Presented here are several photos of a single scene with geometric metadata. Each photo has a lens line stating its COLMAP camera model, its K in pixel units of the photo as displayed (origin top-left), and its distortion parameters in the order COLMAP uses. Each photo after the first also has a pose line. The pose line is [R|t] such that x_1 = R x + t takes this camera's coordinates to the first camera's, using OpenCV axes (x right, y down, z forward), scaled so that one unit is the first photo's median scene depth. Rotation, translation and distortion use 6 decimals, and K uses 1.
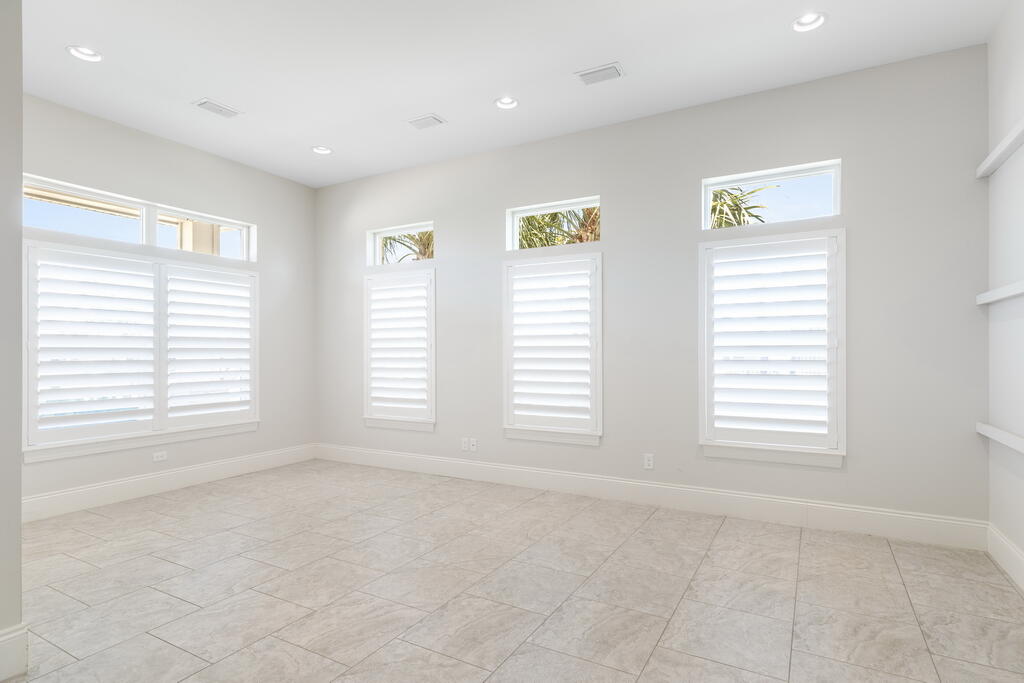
lens RADIAL K [[541.8, 0, 483.2], [0, 541.8, 343.1], [0, 0, 1]] dist [-0.000017, 0.001608]
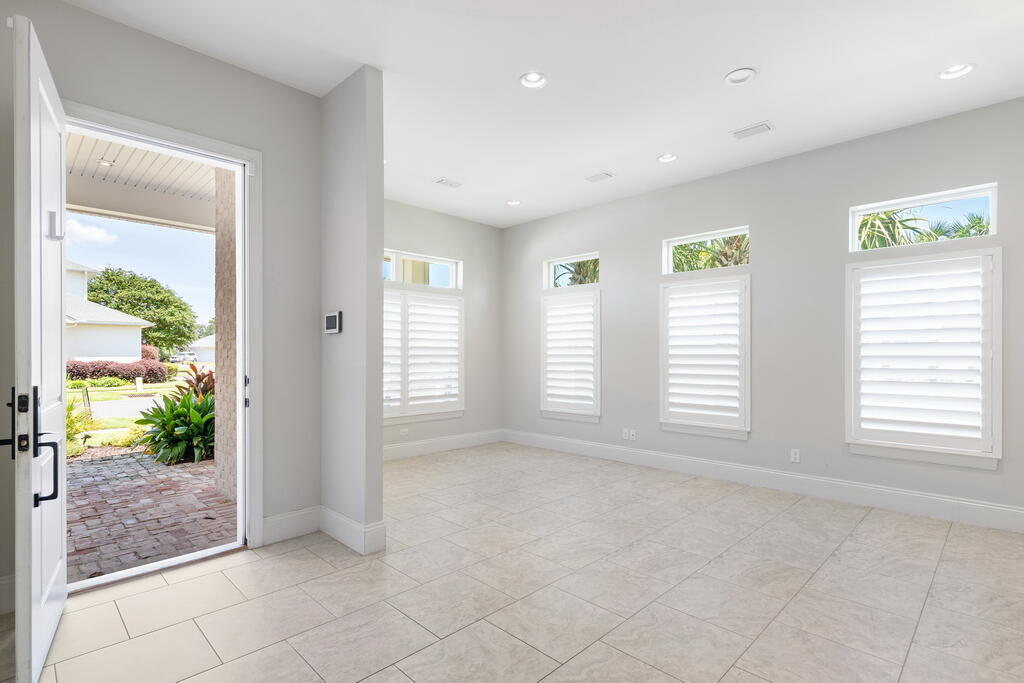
lens RADIAL K [[483.5, 0, 499.7], [0, 483.5, 348.9], [0, 0, 1]] dist [0.002458, -0.000659]
pose [[0.969067, 0.002330, -0.246785, -0.051985], [-0.001532, 0.999993, 0.003423, -0.010955], [0.246791, -0.002939, 0.969064, -0.157310]]
